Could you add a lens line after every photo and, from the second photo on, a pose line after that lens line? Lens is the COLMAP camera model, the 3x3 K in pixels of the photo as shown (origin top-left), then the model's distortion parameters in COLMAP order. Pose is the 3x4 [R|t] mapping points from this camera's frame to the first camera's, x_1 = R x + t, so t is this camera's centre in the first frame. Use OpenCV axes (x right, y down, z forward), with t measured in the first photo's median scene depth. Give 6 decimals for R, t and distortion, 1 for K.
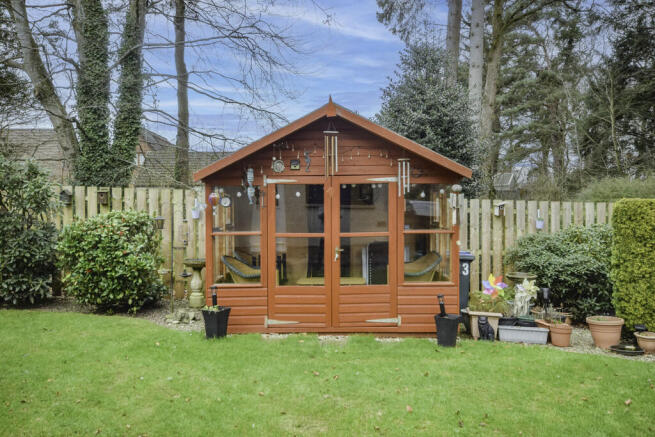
lens RADIAL K [[528.9, 0, 326.9], [0, 528.9, 221.8], [0, 0, 1]] dist [0.004816, 0.004965]
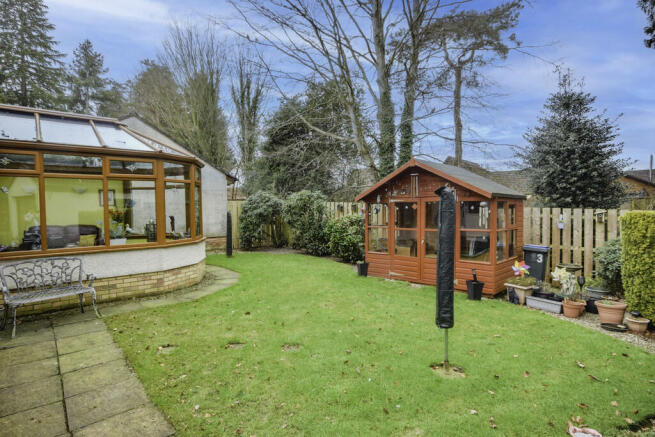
lens RADIAL K [[356.9, 0, 327.0], [0, 356.9, 218.1], [0, 0, 1]] dist [0.005797, 0.001106]
pose [[0.727149, 0.020276, -0.686181, 0.602716], [-0.021262, 0.999749, 0.007011, -0.016145], [0.686151, 0.009491, 0.727397, -0.113270]]
